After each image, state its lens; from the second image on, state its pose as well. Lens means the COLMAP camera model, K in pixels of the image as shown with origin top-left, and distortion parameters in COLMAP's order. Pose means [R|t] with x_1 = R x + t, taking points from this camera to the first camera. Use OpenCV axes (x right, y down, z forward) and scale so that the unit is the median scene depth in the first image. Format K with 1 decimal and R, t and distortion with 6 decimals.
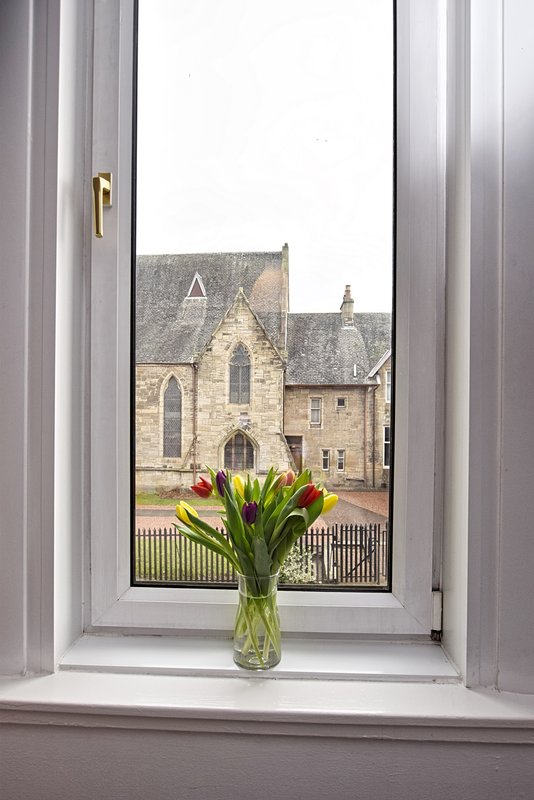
lens RADIAL K [[442.4, 0, 267.0], [0, 442.4, 400.0], [0, 0, 1]] dist [-0.001063, 0.000259]
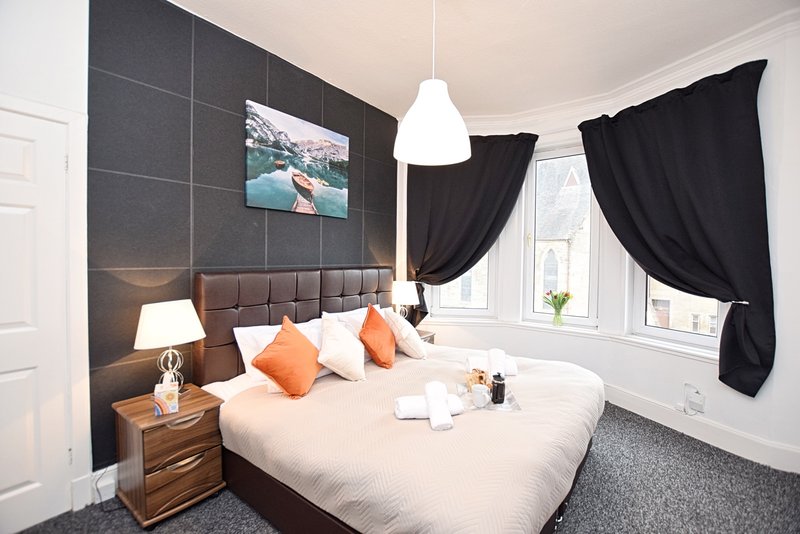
lens RADIAL K [[361.6, 0, 400.0], [0, 361.6, 267.0], [0, 0, 1]] dist [-0.020828, 0.000689]
pose [[0.819429, 0.015075, -0.572982, 0.036299], [-0.010563, 0.999881, 0.011200, -0.006900], [0.573083, -0.003126, 0.819491, -0.149952]]
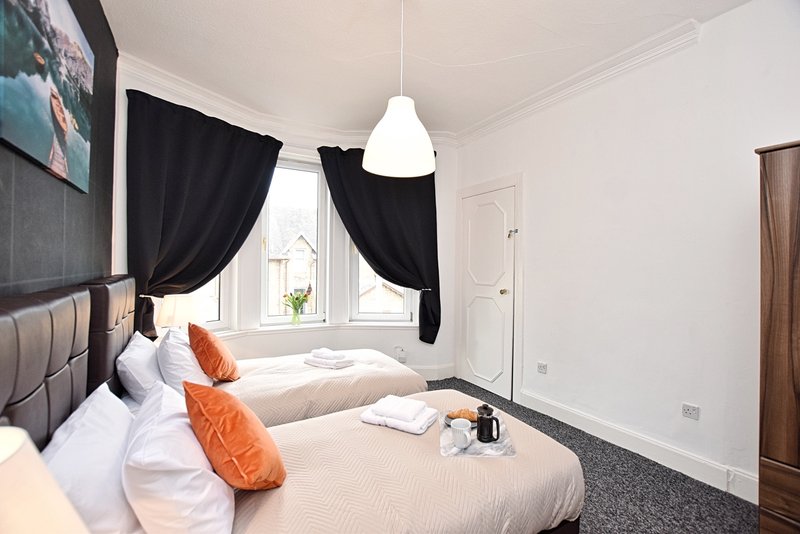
lens RADIAL K [[357.0, 0, 400.0], [0, 357.0, 267.0], [0, 0, 1]] dist [-0.027126, 0.008167]
pose [[0.846328, -0.000295, 0.532662, -0.054426], [0.000419, 1.000000, -0.000113, -0.007649], [-0.532662, 0.000319, 0.846328, -0.150280]]
